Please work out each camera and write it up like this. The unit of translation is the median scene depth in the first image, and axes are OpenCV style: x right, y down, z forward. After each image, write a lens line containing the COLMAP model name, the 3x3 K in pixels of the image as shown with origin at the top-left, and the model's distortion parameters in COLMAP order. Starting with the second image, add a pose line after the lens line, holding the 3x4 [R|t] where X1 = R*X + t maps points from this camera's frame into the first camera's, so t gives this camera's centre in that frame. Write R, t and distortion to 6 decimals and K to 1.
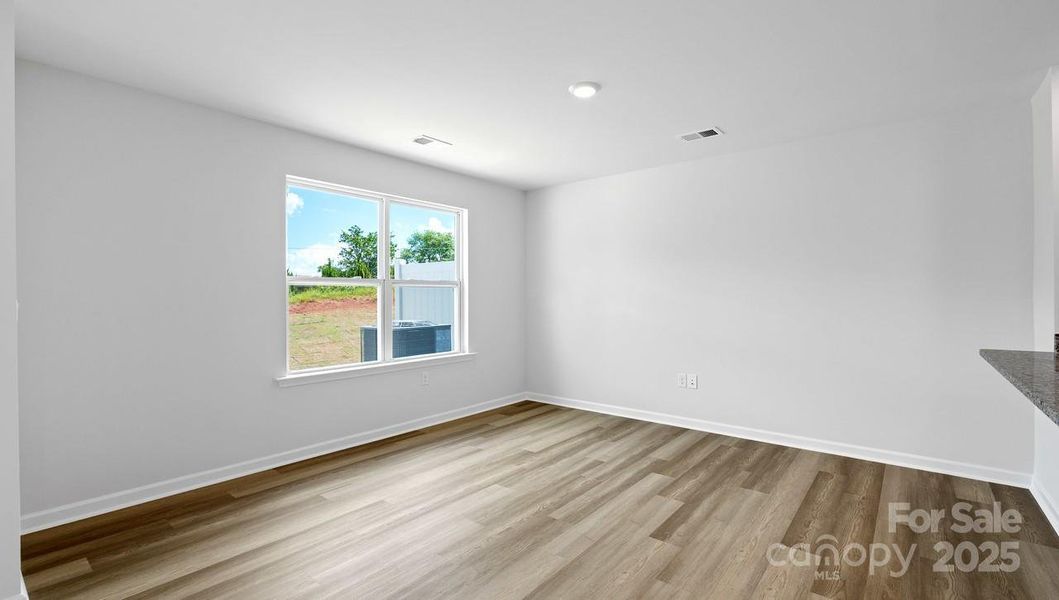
lens RADIAL K [[466.4, 0, 534.7], [0, 466.4, 294.7], [0, 0, 1]] dist [-0.000092, -0.000189]
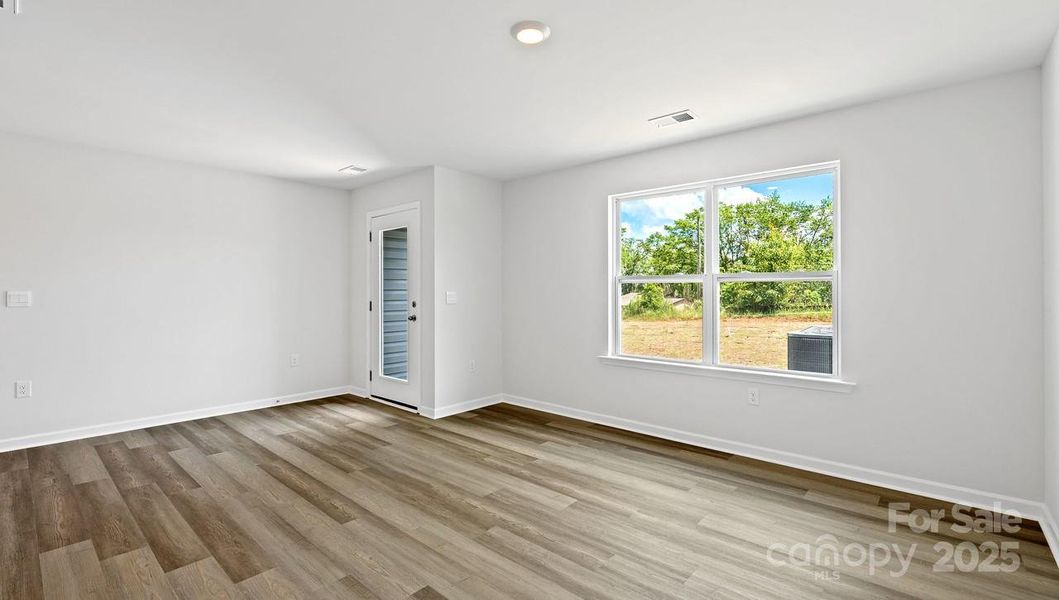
lens RADIAL K [[466.4, 0, 534.7], [0, 466.4, 294.7], [0, 0, 1]] dist [-0.000092, -0.000189]
pose [[-0.042200, 0.005872, -0.999092, 0.713070], [0.005070, 0.999971, 0.005663, -0.000058], [0.999096, -0.004827, -0.042229, 0.826407]]
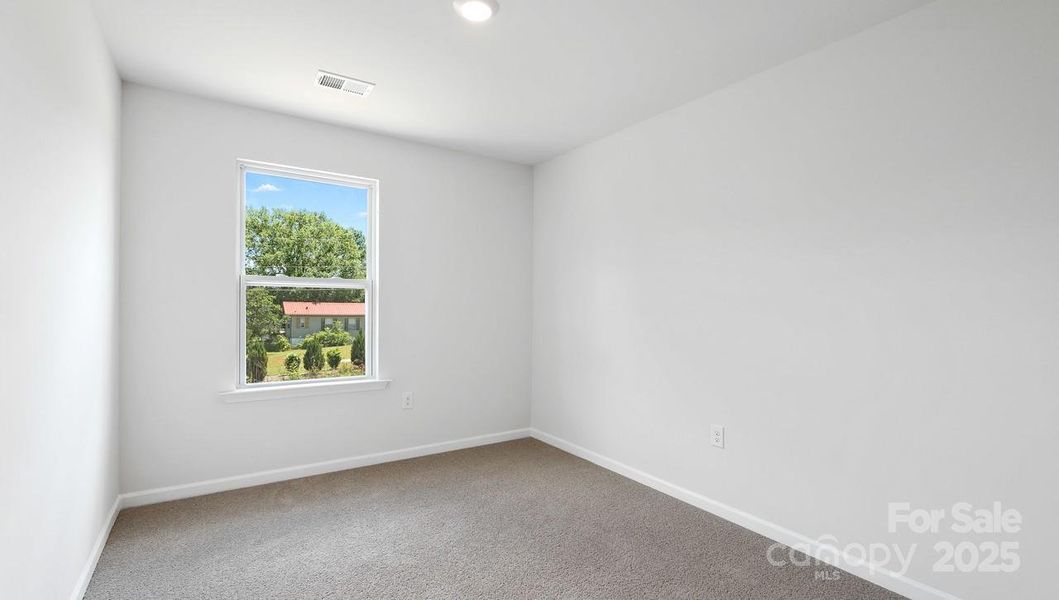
lens RADIAL K [[483.6, 0, 529.5], [0, 483.6, 300.0], [0, 0, 1]] dist [-0.001132, -0.000170]
pose [[0.966256, 0.012197, -0.257295, 0.283280], [-0.012979, 0.999915, -0.001341, 0.000299], [0.257256, 0.004635, 0.966332, 0.347204]]
